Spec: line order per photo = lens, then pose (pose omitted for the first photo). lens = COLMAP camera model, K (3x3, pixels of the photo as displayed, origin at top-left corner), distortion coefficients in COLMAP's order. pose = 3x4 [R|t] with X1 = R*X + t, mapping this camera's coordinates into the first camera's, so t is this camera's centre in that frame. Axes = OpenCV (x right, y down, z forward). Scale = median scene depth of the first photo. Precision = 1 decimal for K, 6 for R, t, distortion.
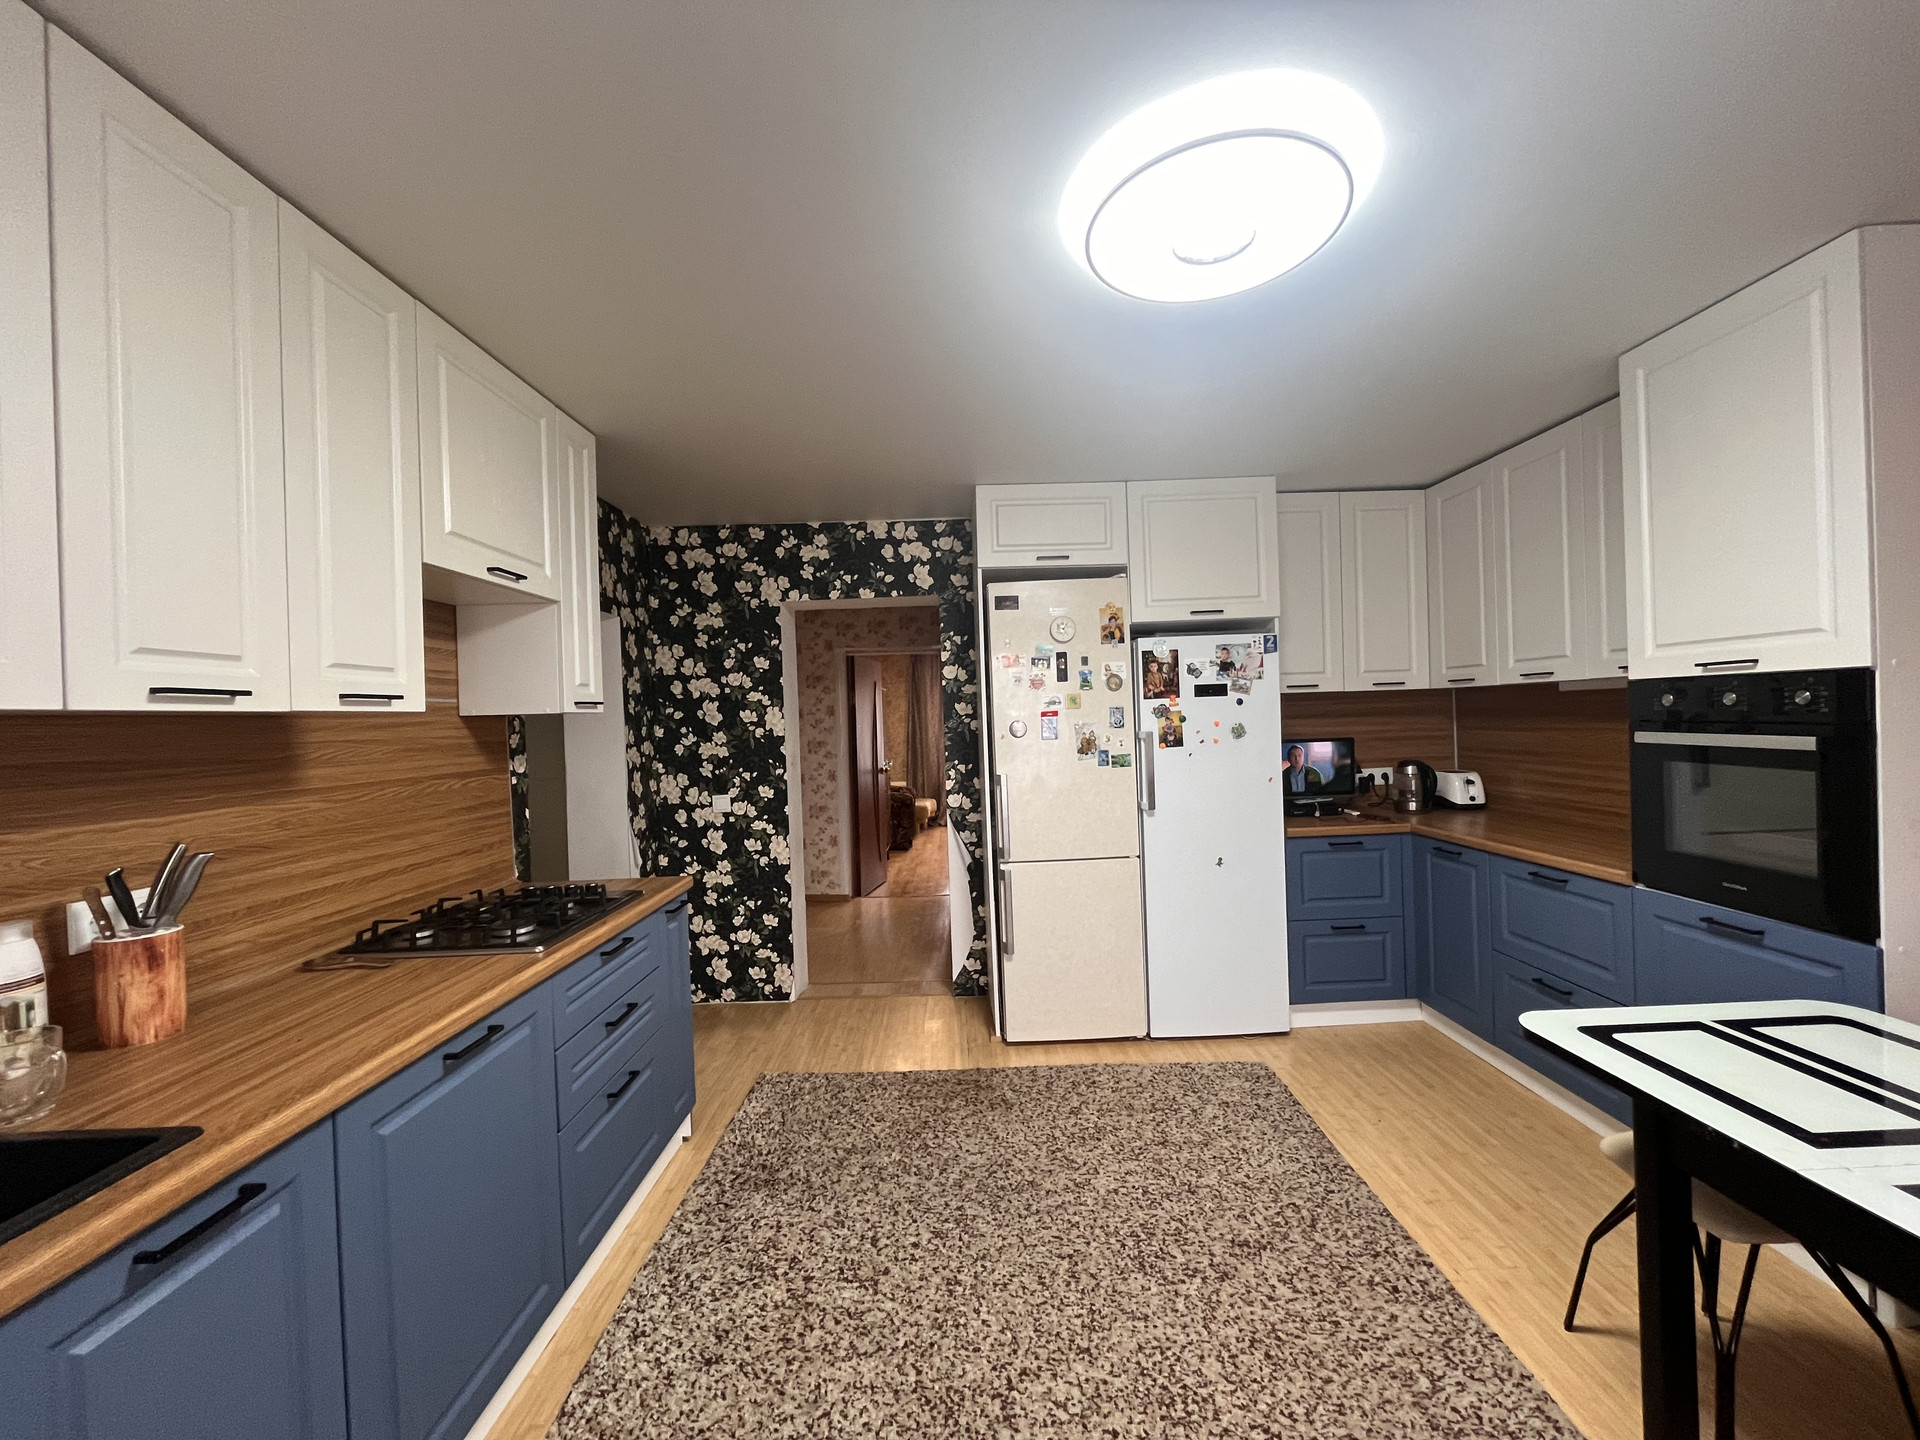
lens RADIAL K [[775.9, 0, 957.9], [0, 775.9, 719.1], [0, 0, 1]] dist [-0.001866, -0.000407]
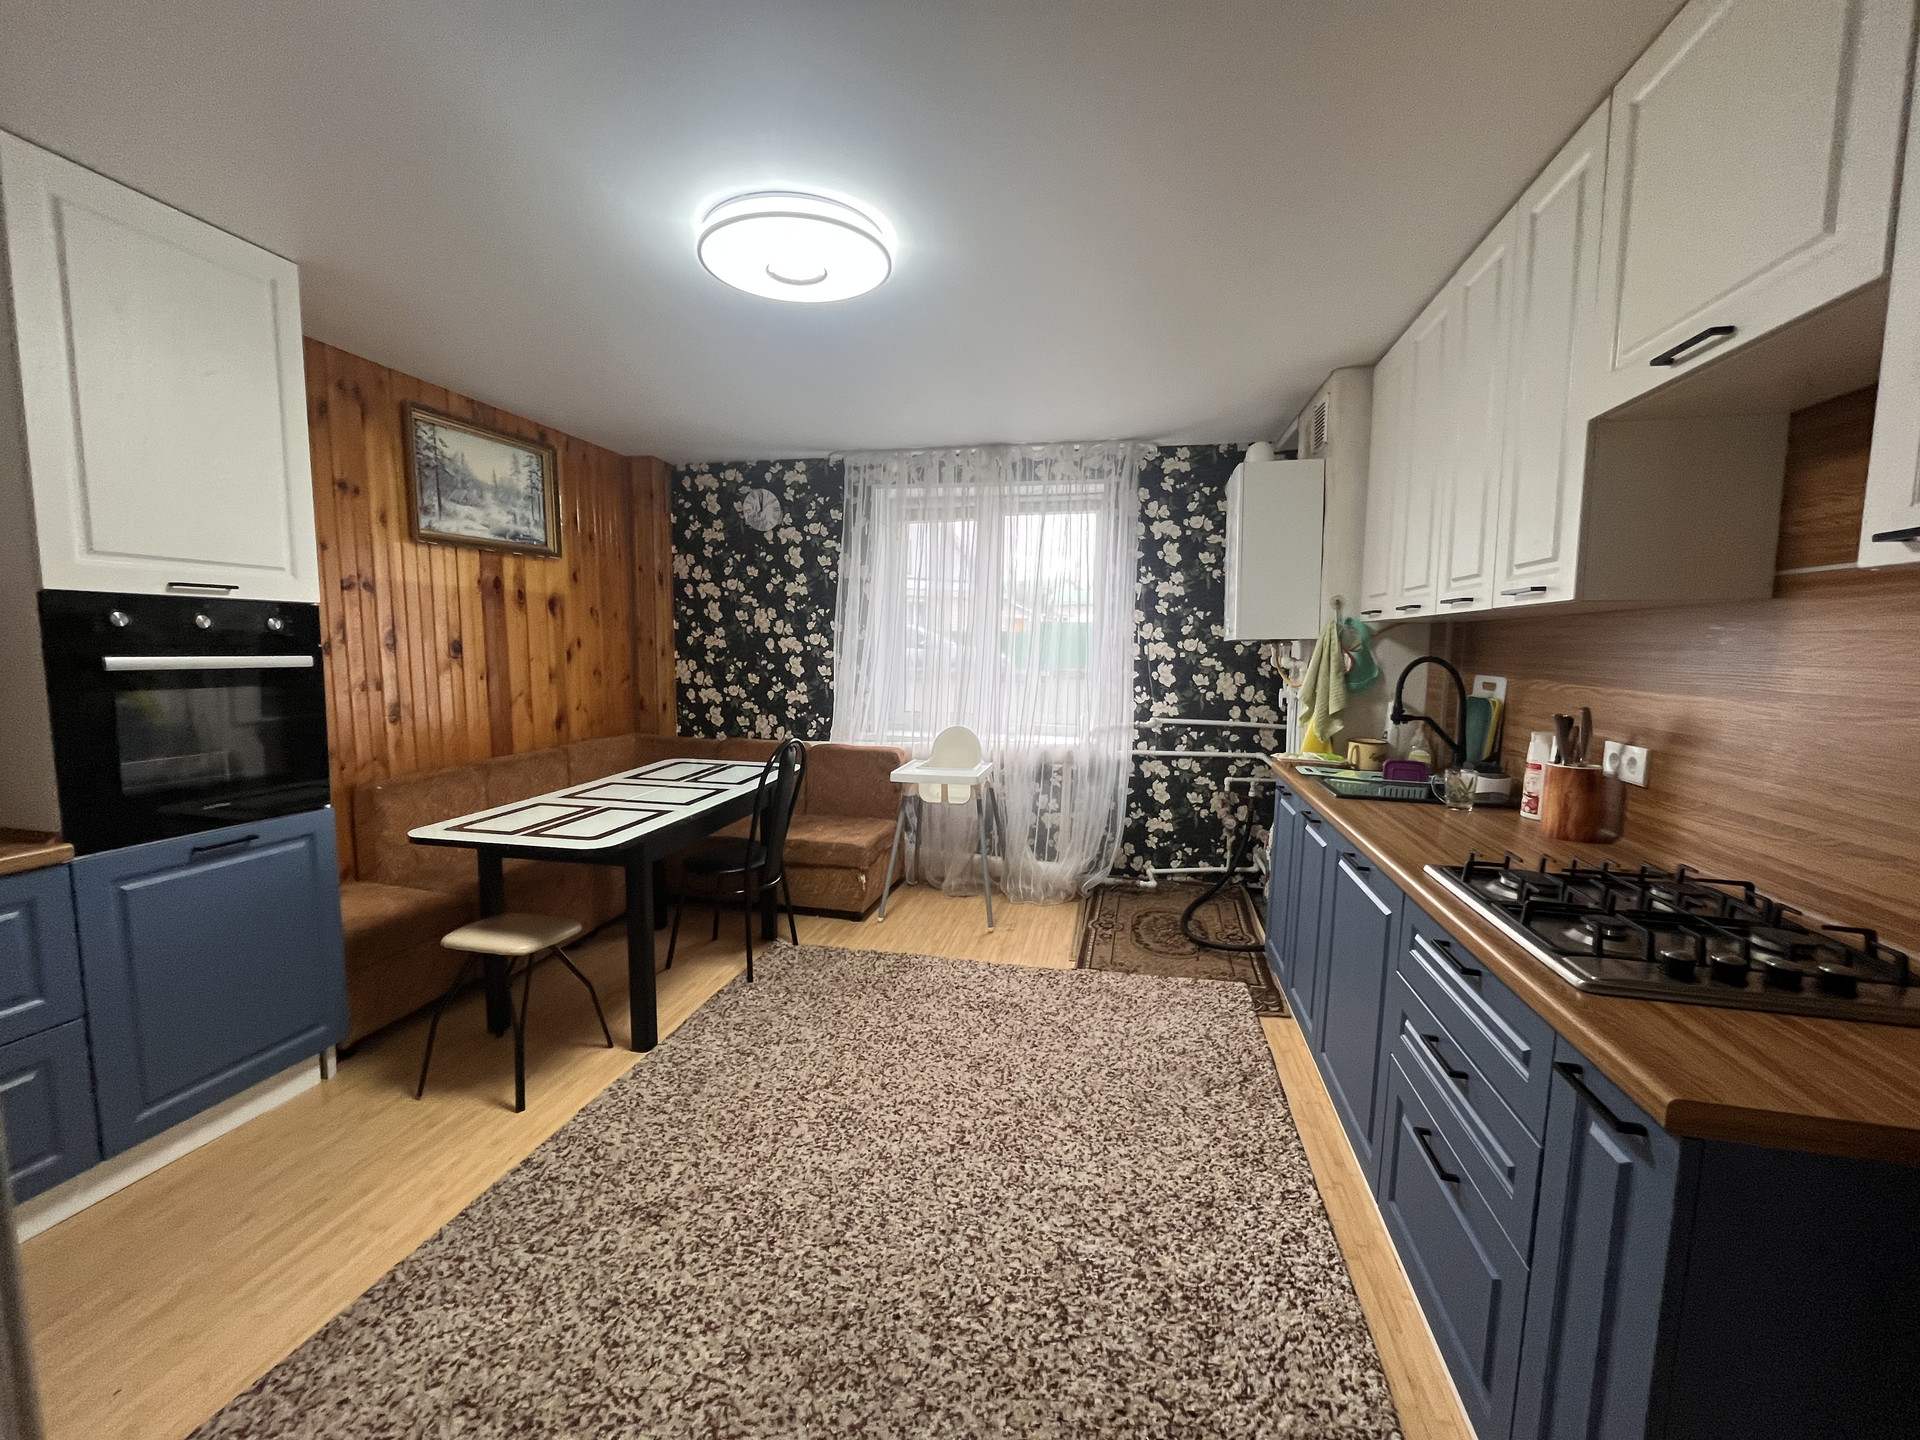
lens RADIAL K [[775.9, 0, 957.9], [0, 775.9, 719.1], [0, 0, 1]] dist [-0.001866, -0.000407]
pose [[-0.976624, -0.001286, 0.214951, -0.184088], [0.018785, 0.995646, 0.091302, 0.027719], [-0.214133, 0.093205, -0.972348, 1.853128]]
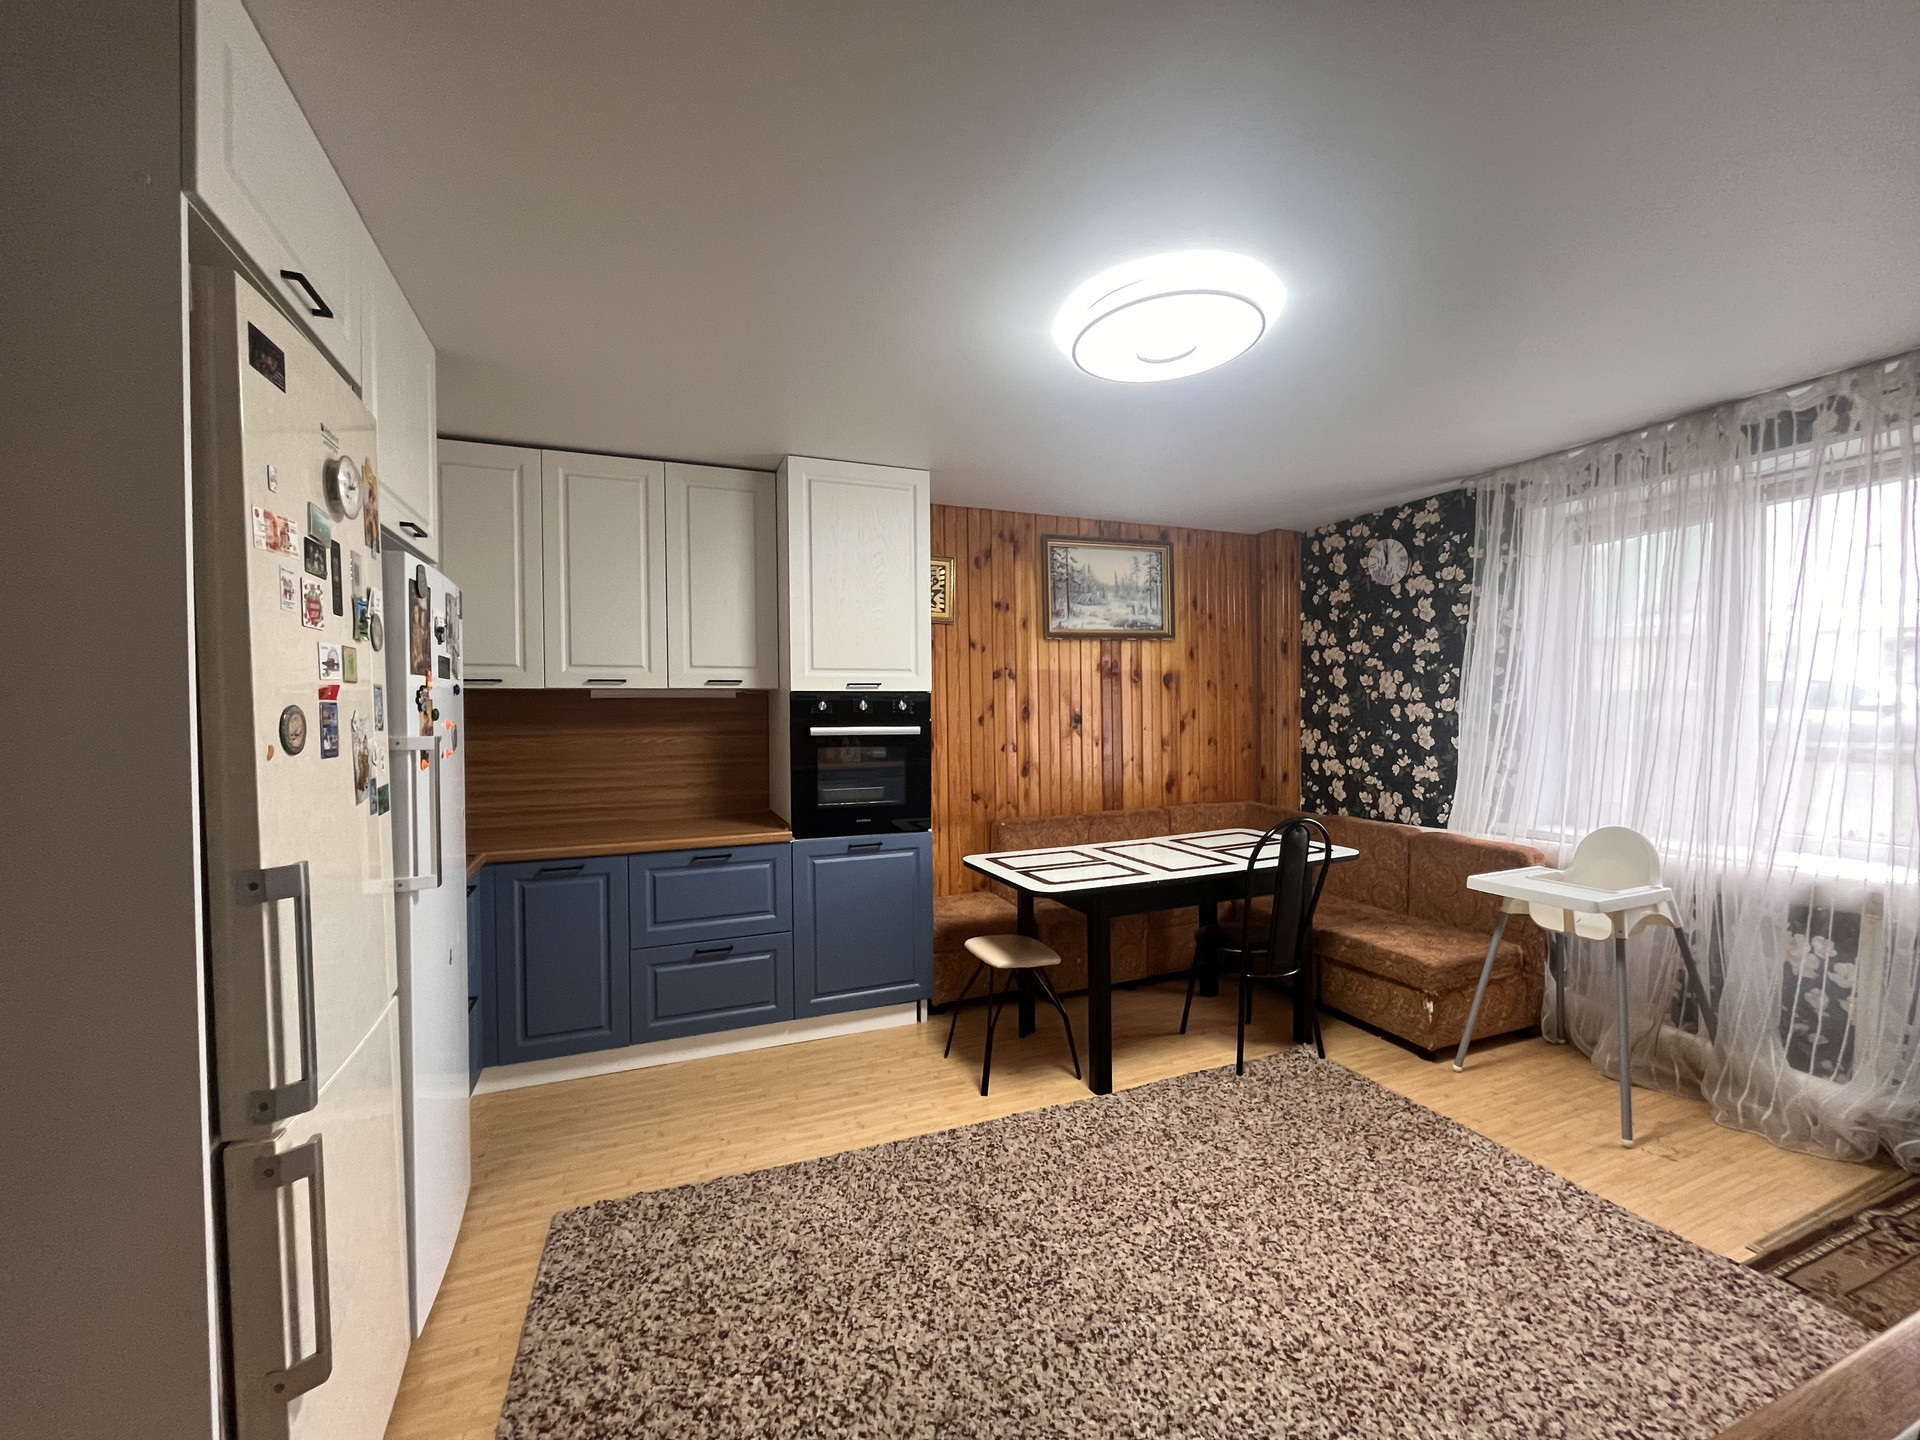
lens RADIAL K [[775.9, 0, 957.9], [0, 775.9, 719.1], [0, 0, 1]] dist [-0.001866, -0.000407]
pose [[-0.369365, 0.023959, 0.928976, -0.628891], [0.021881, 0.999615, -0.017081, 0.035535], [-0.929027, 0.014018, -0.369747, 1.479729]]
